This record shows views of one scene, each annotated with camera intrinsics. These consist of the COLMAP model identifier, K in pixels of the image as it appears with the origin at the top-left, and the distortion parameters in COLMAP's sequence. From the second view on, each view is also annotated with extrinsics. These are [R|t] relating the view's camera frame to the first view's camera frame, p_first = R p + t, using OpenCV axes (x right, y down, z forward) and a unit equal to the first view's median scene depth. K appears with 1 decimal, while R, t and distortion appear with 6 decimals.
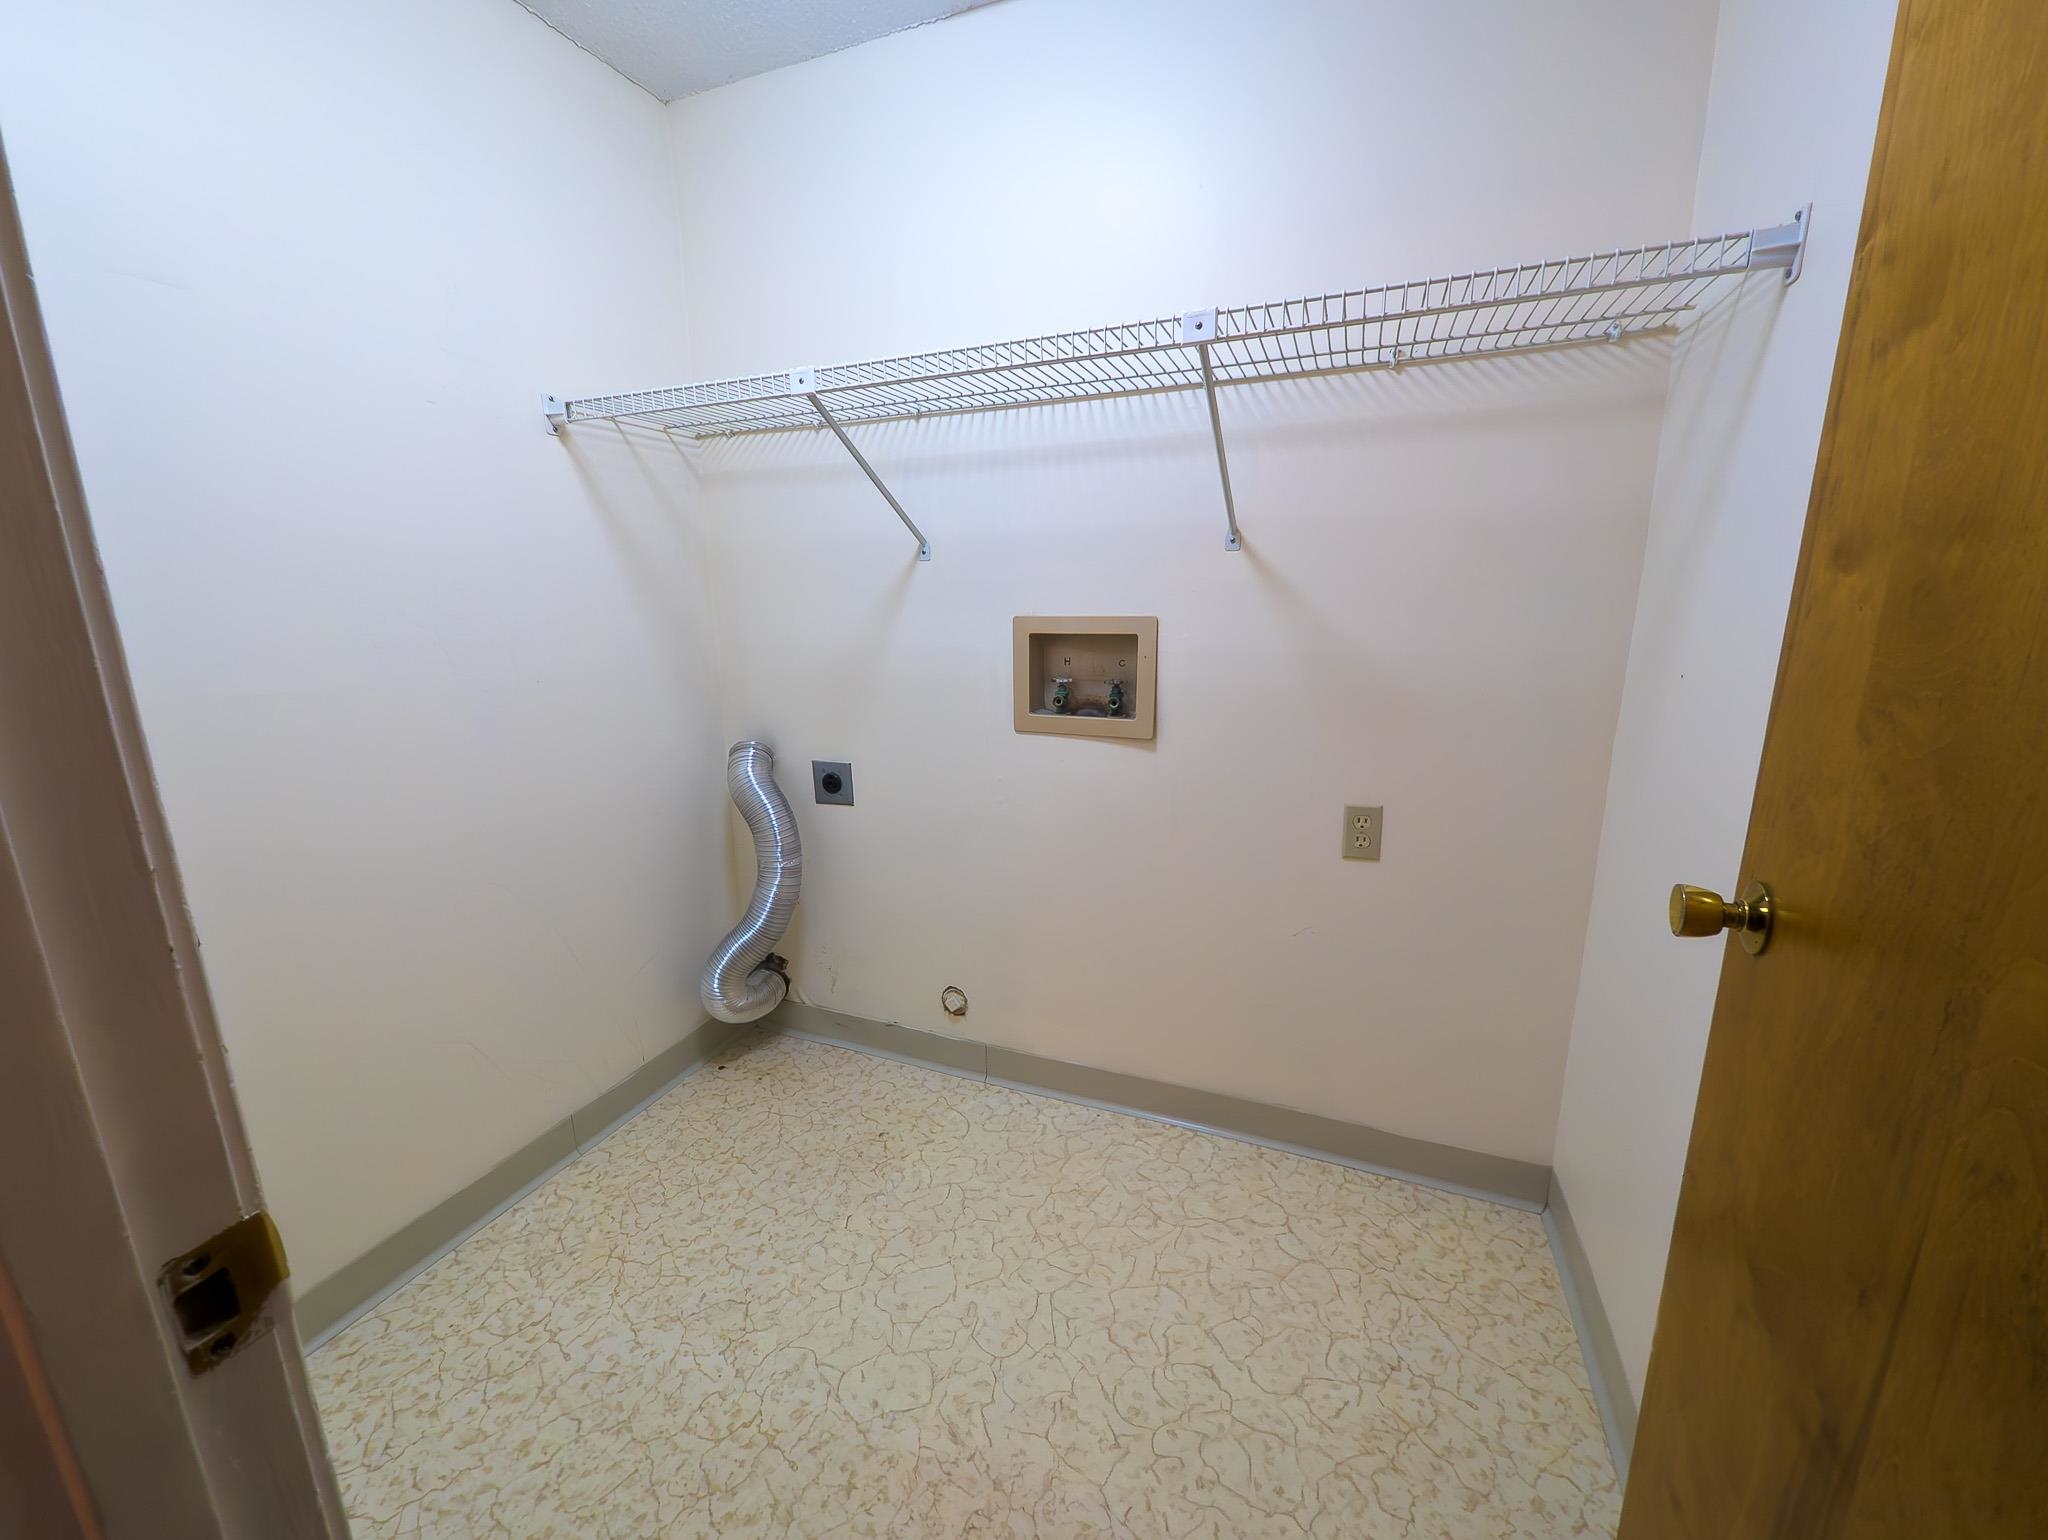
lens RADIAL K [[810.4, 0, 1010.1], [0, 810.4, 769.1], [0, 0, 1]] dist [-0.002957, -0.000571]
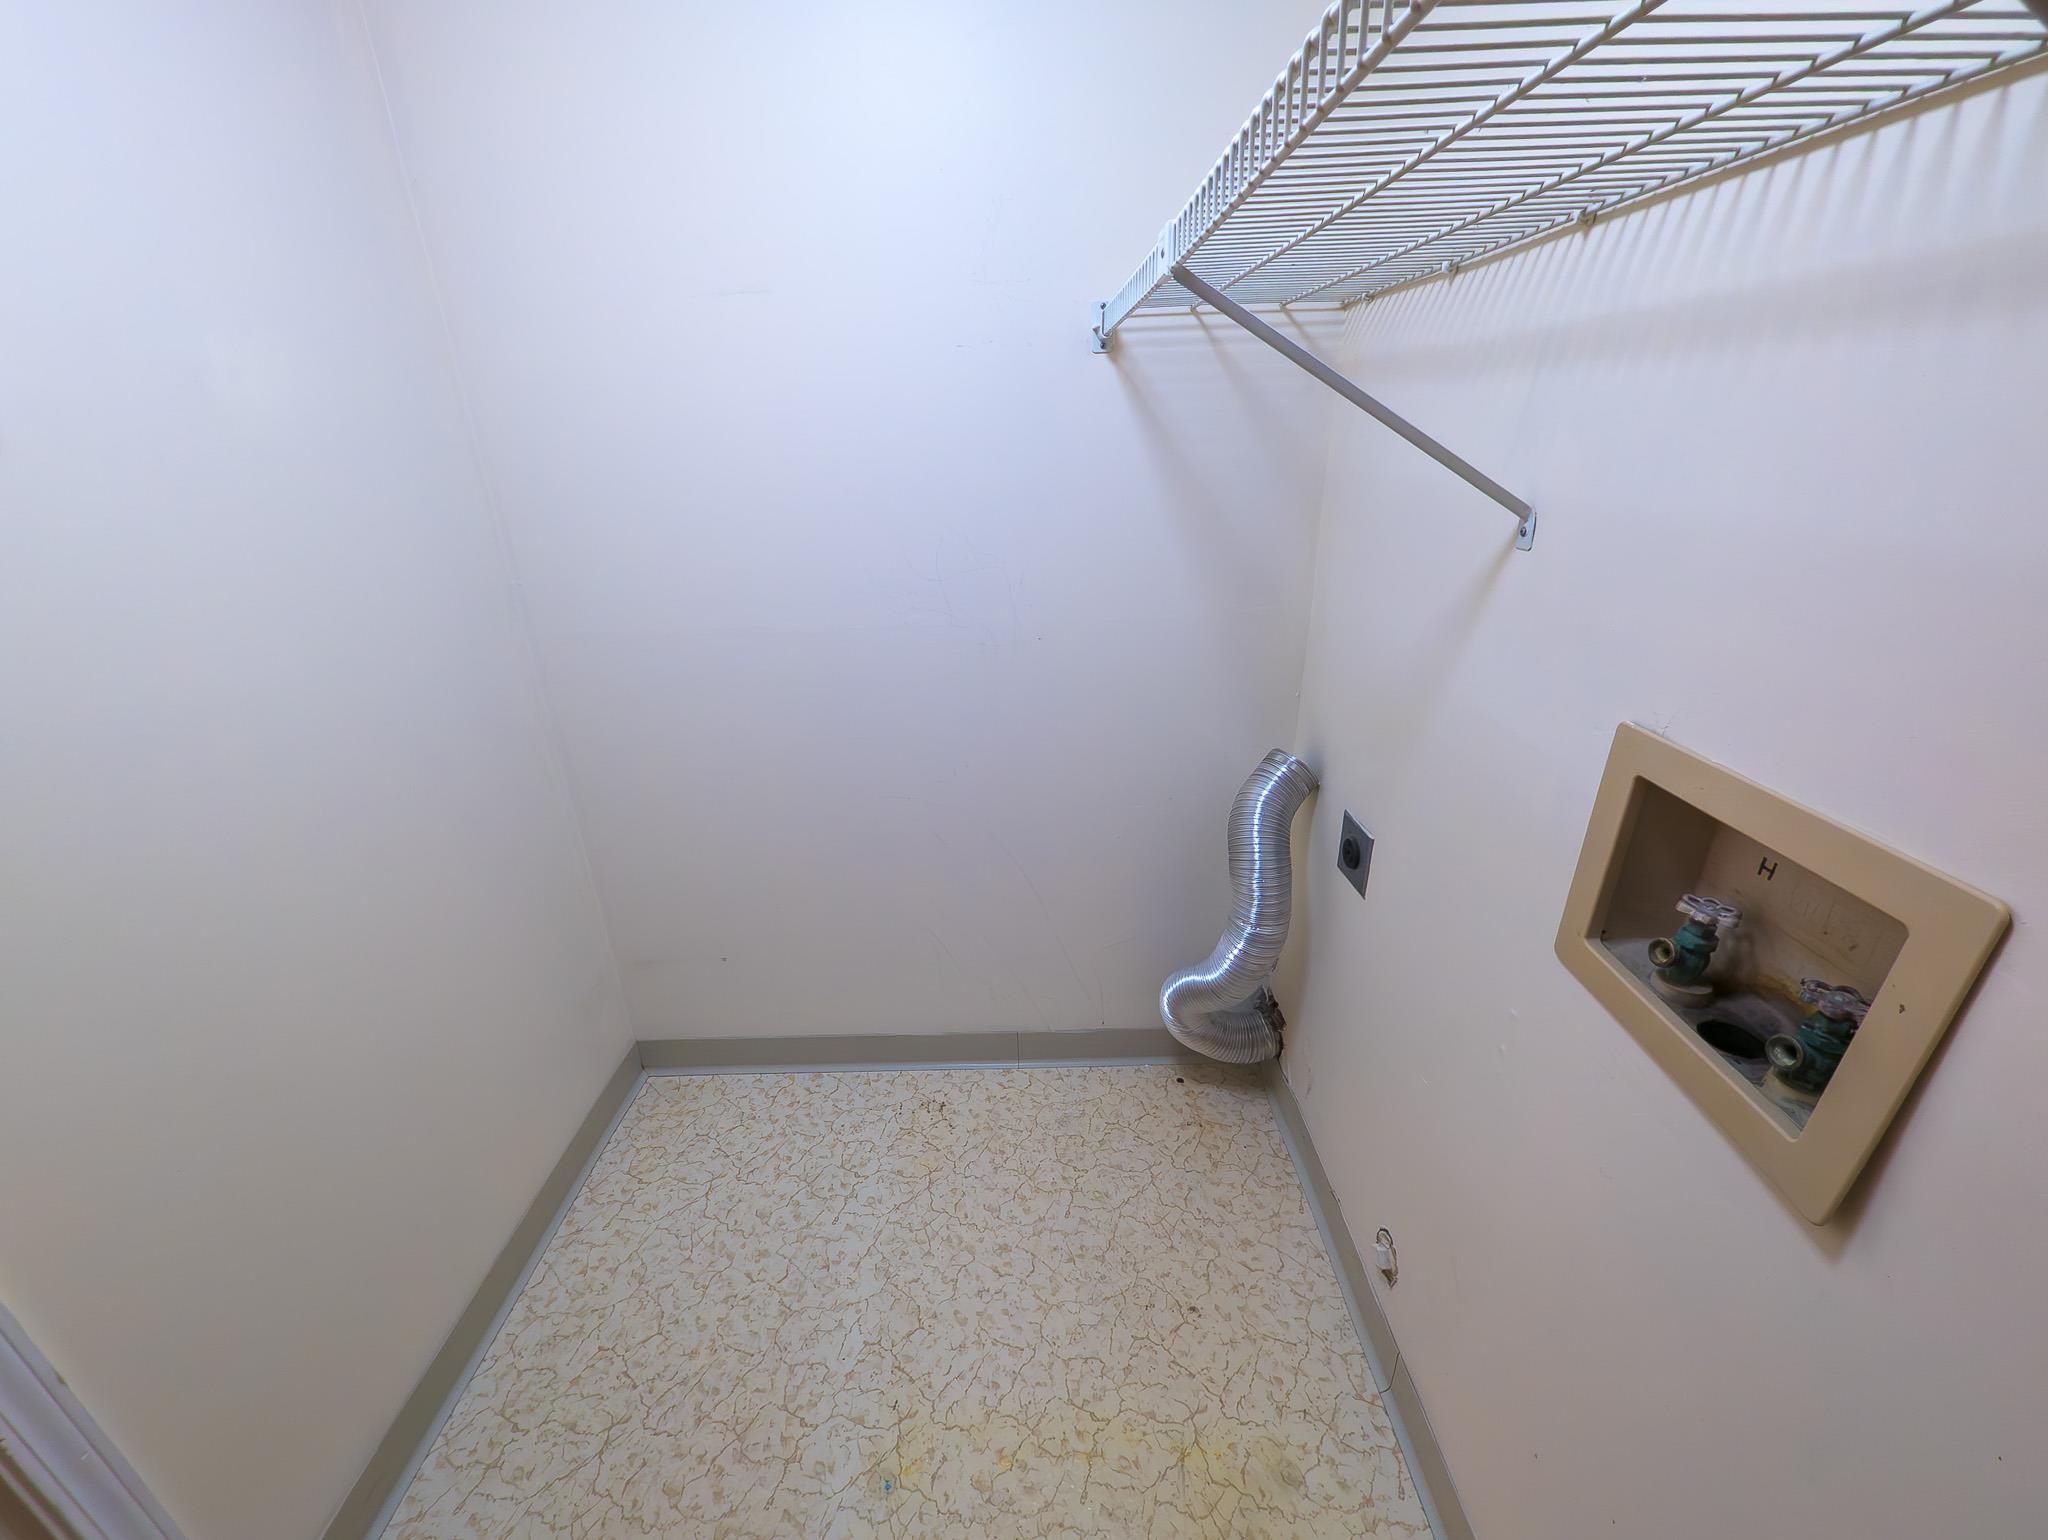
lens RADIAL K [[810.4, 0, 1010.1], [0, 810.4, 769.1], [0, 0, 1]] dist [-0.002957, -0.000571]
pose [[0.390448, 0.361060, -0.846868, 0.238933], [-0.179433, 0.932089, 0.314666, -0.234051], [0.902970, 0.029095, 0.428718, 0.516215]]
